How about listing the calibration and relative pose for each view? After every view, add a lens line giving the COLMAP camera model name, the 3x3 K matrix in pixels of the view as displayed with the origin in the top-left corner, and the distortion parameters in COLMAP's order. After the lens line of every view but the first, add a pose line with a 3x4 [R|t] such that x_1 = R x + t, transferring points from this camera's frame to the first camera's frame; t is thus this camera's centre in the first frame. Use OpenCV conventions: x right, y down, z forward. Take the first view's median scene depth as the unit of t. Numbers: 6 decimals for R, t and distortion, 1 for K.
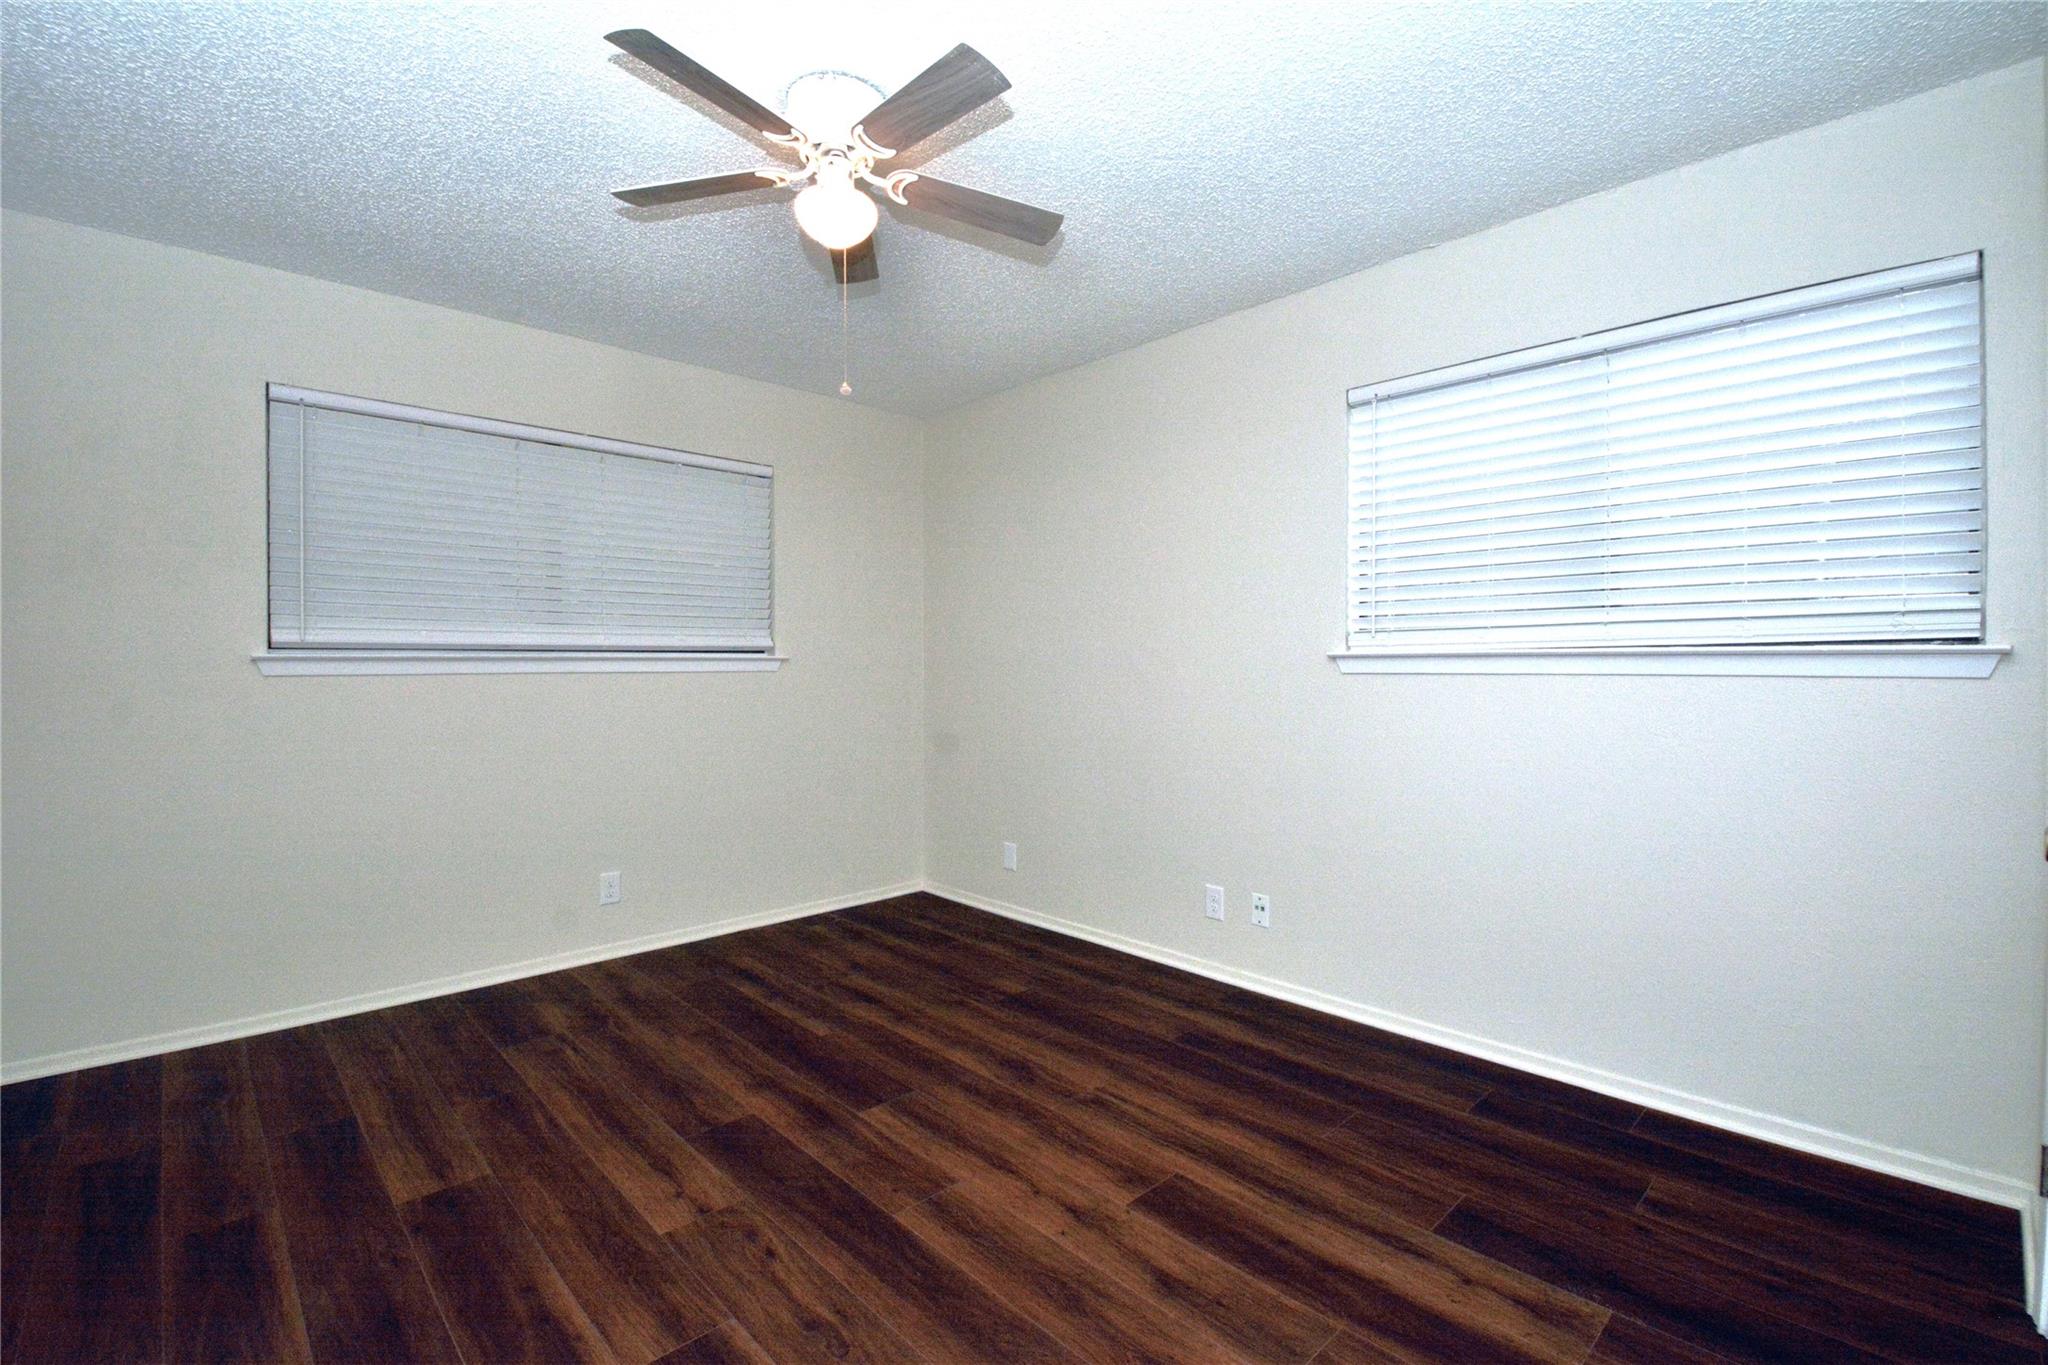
lens RADIAL K [[916.7, 0, 1023.6], [0, 916.7, 676.5], [0, 0, 1]] dist [0.010491, -0.019296]
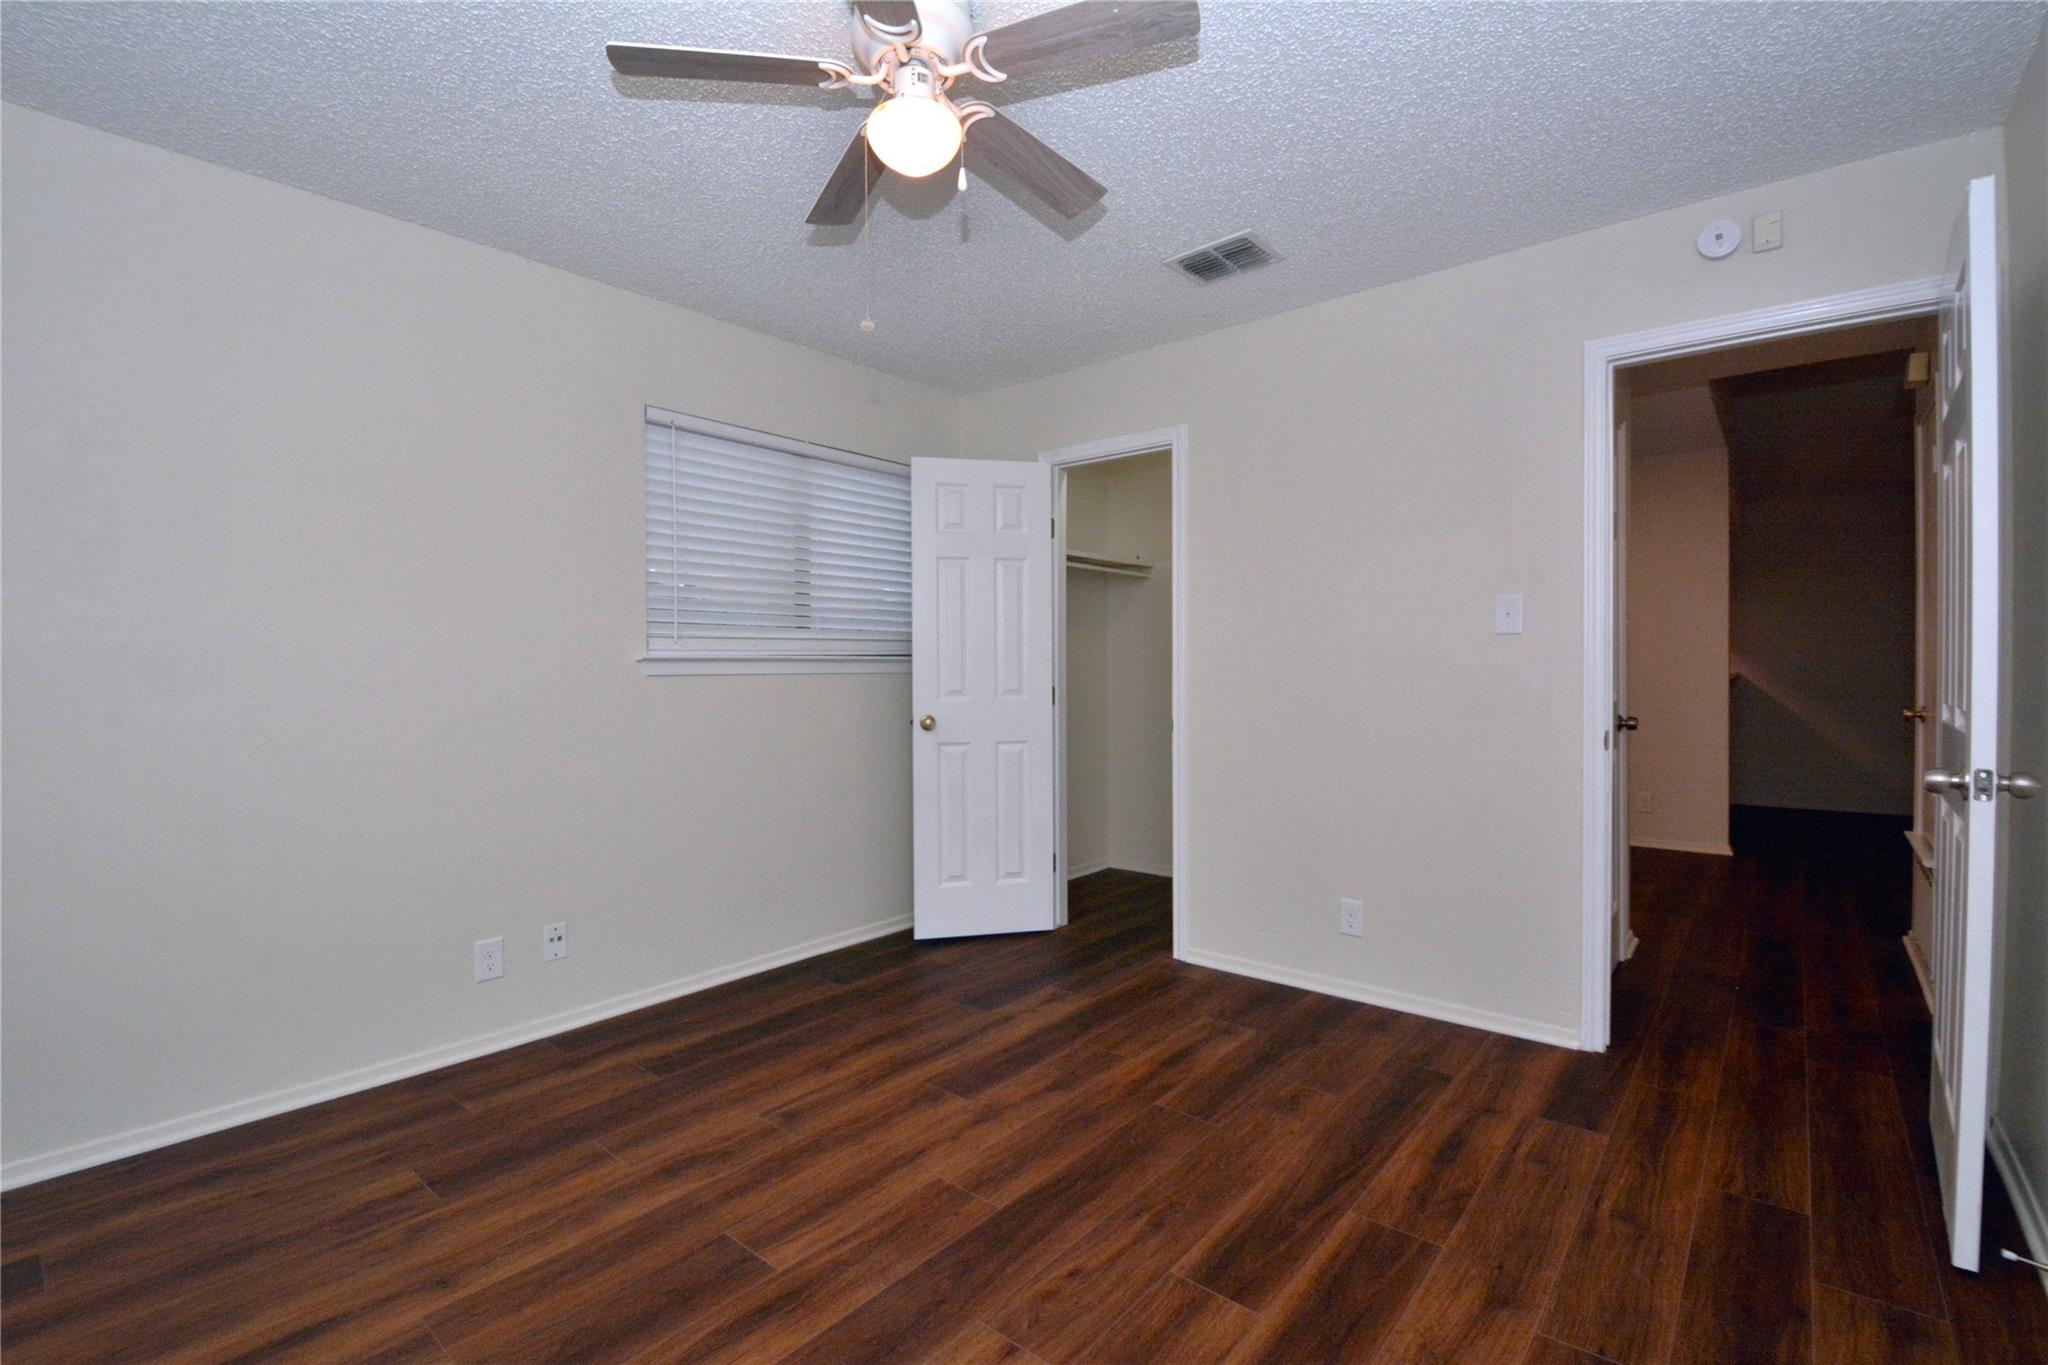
lens RADIAL K [[916.7, 0, 1023.6], [0, 916.7, 676.5], [0, 0, 1]] dist [0.010491, -0.019296]
pose [[-0.119344, -0.008747, 0.992814, -0.935692], [0.018467, 0.999769, 0.011028, -0.007803], [-0.992681, 0.019651, -0.119155, 0.884797]]
